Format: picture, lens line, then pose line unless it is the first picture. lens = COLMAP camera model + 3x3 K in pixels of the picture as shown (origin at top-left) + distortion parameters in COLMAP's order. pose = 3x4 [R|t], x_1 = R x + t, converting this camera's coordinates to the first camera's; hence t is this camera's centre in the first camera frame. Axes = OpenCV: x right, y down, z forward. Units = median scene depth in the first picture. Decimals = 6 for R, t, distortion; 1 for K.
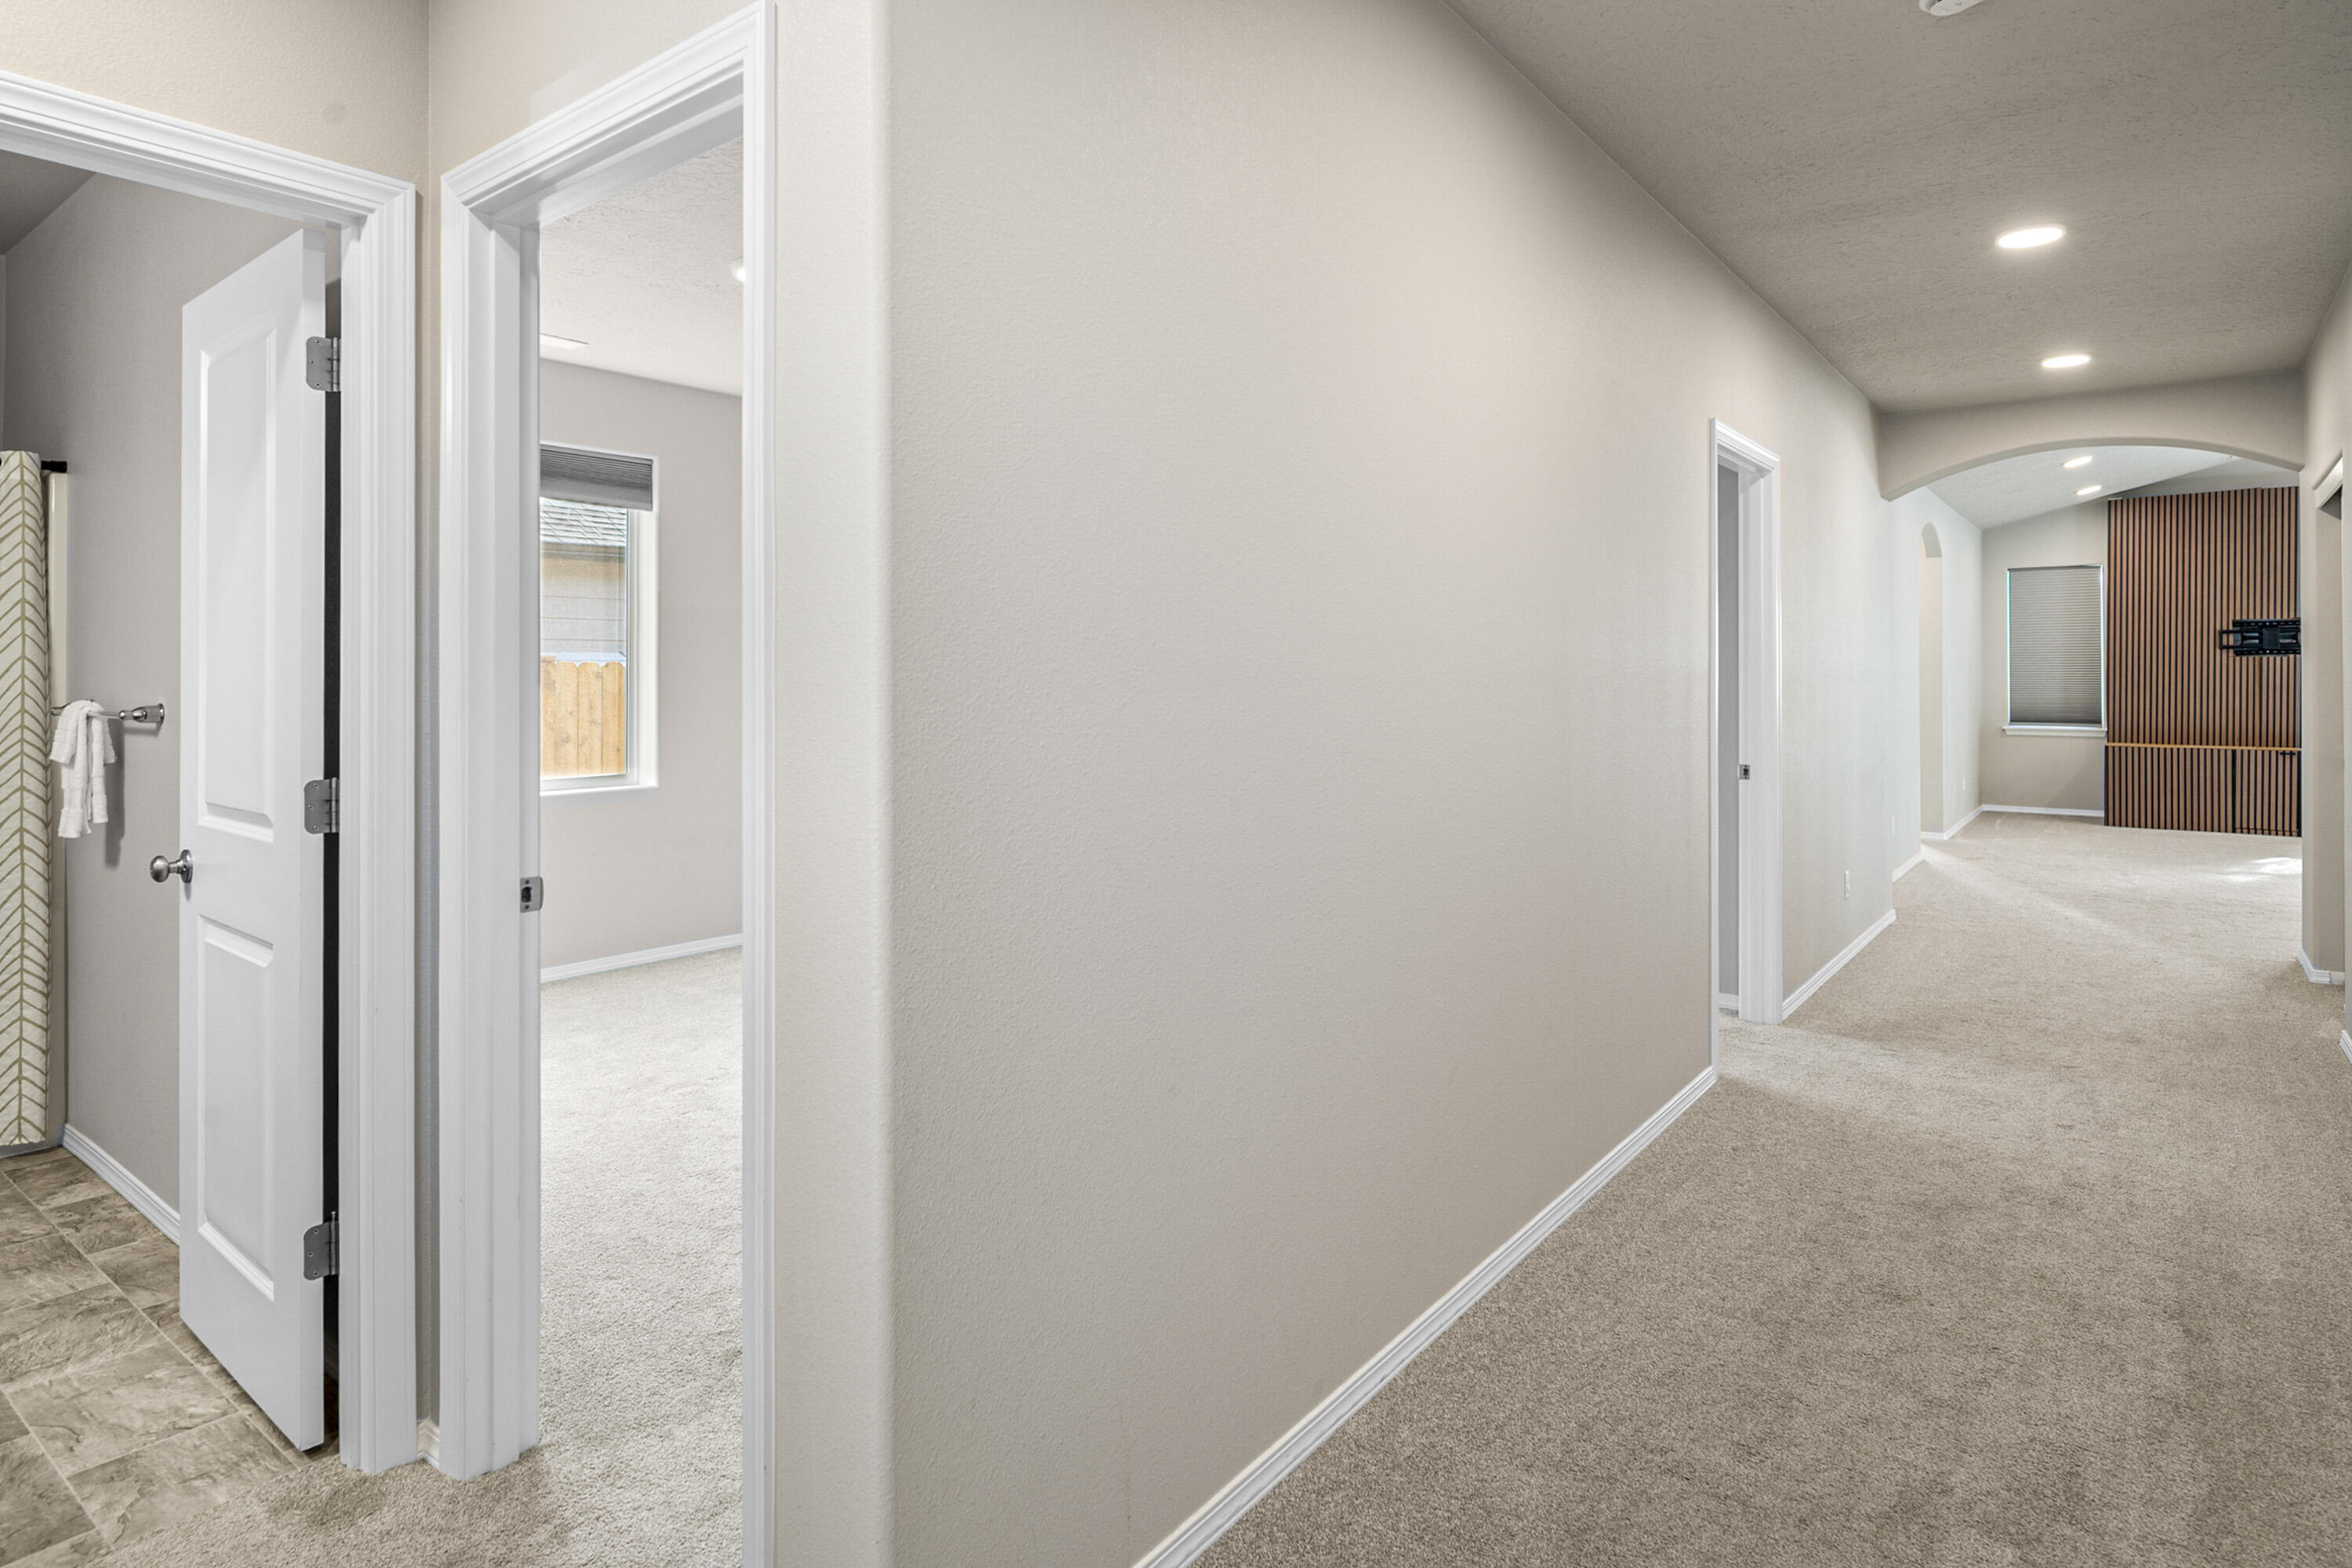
lens RADIAL K [[1281.1, 0, 1148.1], [0, 1281.1, 665.0], [0, 0, 1]] dist [0.003797, -0.006508]
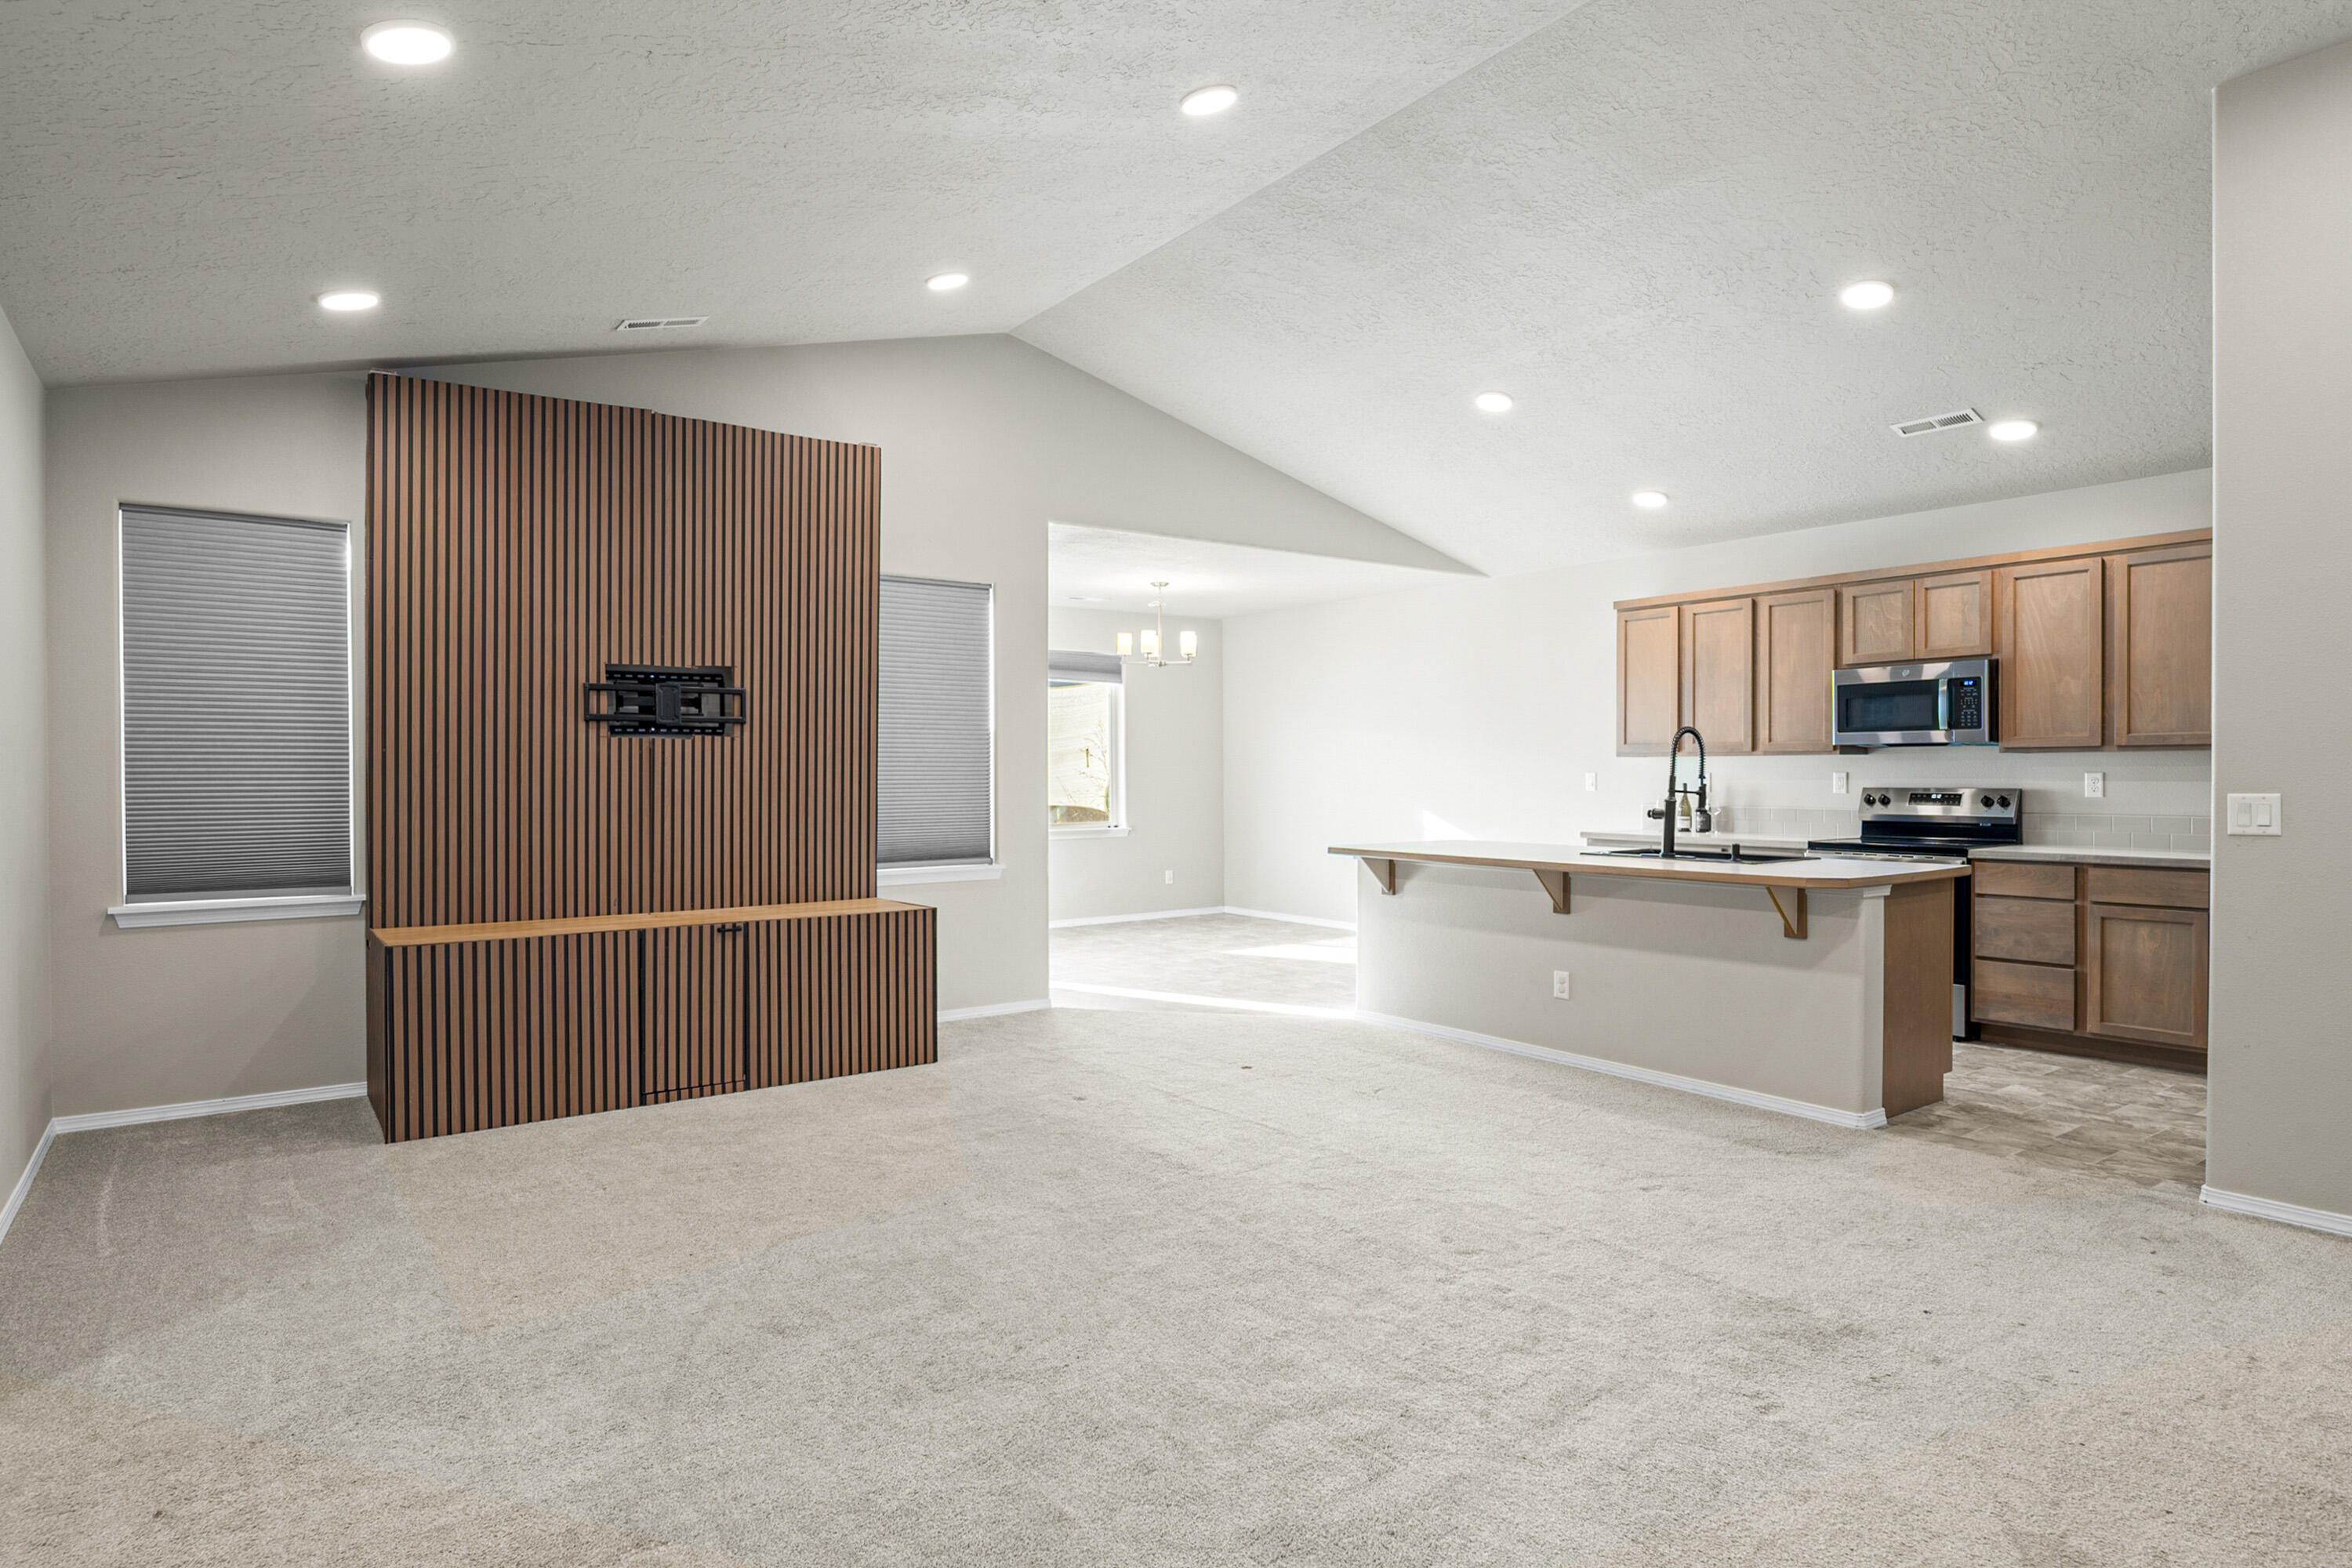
lens RADIAL K [[1281.1, 0, 1215.5], [0, 1281.1, 782.8], [0, 0, 1]] dist [0.003797, -0.006508]
pose [[0.269162, -0.012735, 0.963011, 0.410983], [-0.002766, 0.999898, 0.013996, 0.003490], [-0.963091, -0.006431, 0.269099, 0.612132]]
